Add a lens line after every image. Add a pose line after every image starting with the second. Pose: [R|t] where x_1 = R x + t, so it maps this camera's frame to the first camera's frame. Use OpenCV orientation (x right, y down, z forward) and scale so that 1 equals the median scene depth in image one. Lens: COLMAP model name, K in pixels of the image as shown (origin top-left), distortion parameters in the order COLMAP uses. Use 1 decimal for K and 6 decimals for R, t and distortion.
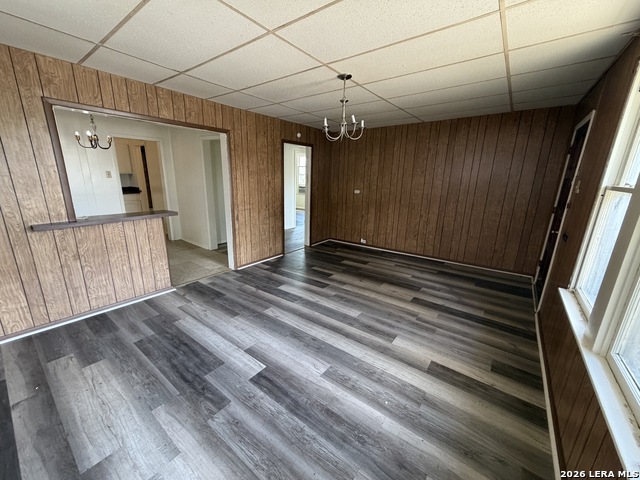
lens RADIAL K [[255.6, 0, 317.6], [0, 255.6, 243.0], [0, 0, 1]] dist [-0.001149, -0.000494]
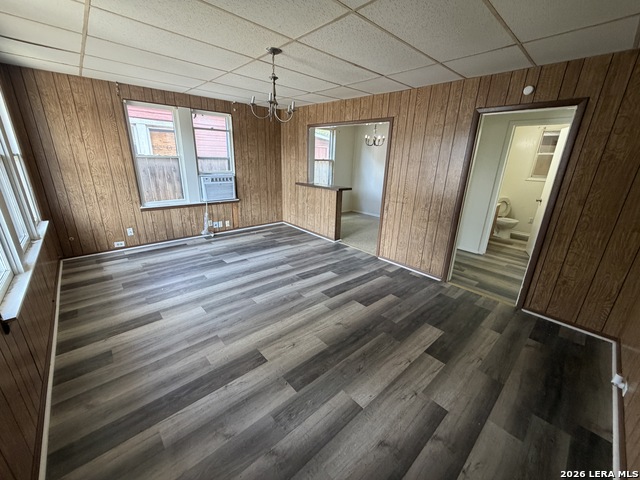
lens RADIAL K [[255.6, 0, 317.9], [0, 255.6, 242.5], [0, 0, 1]] dist [-0.001149, -0.000494]
pose [[-0.189386, 0.284853, -0.939676, 0.877073], [-0.288510, 0.898609, 0.330552, -0.285218], [0.938560, 0.333708, -0.088001, 1.114337]]
